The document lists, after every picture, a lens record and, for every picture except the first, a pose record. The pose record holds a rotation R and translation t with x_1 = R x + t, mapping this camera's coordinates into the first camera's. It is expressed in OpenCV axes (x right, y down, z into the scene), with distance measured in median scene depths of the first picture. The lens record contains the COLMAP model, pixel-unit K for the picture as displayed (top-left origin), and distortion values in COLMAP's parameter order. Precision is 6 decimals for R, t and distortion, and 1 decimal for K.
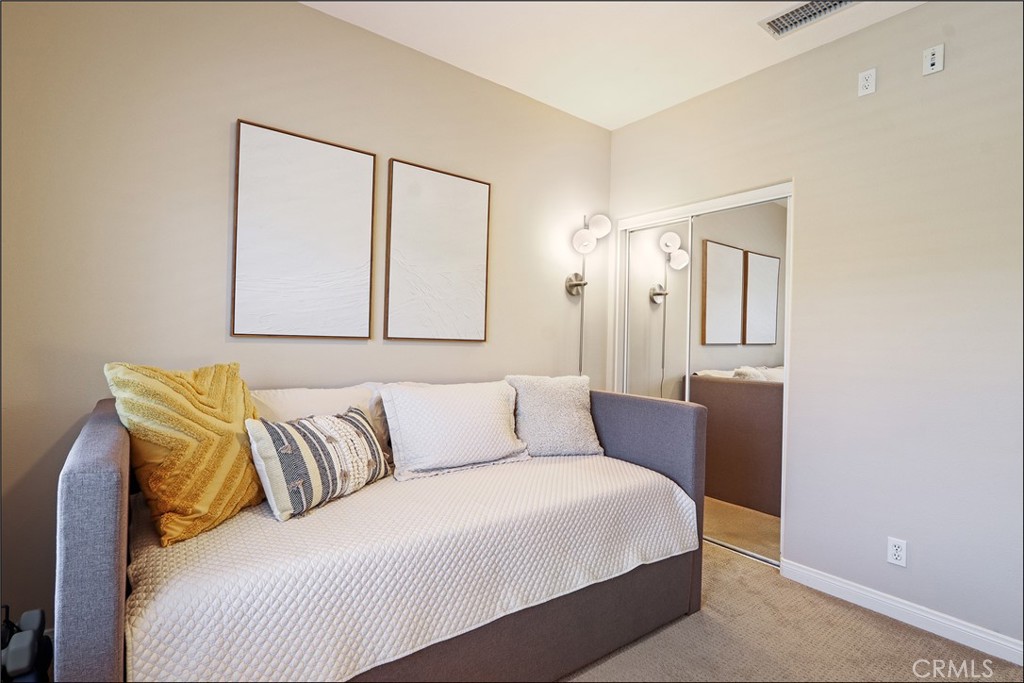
lens RADIAL K [[483.7, 0, 513.5], [0, 483.7, 335.1], [0, 0, 1]] dist [-0.018428, 0.002651]
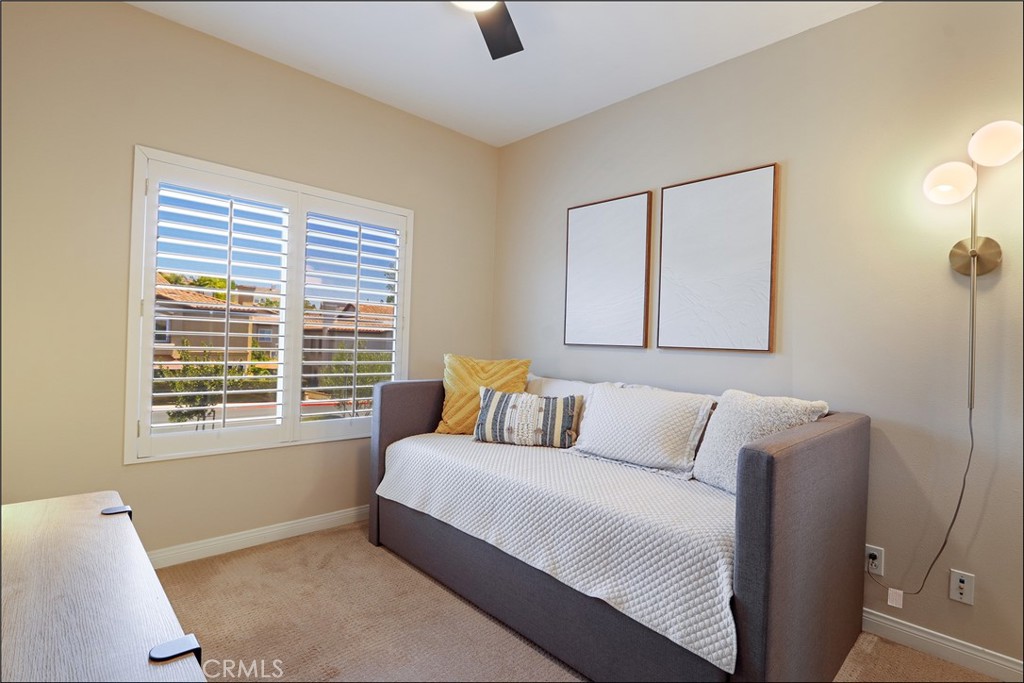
lens RADIAL K [[483.7, 0, 511.7], [0, 483.7, 339.7], [0, 0, 1]] dist [-0.018428, 0.002651]
pose [[0.120006, -0.019829, -0.992575, 0.853752], [-0.011278, 0.999709, -0.021336, 0.017375], [0.992709, 0.013754, 0.119747, 0.549321]]
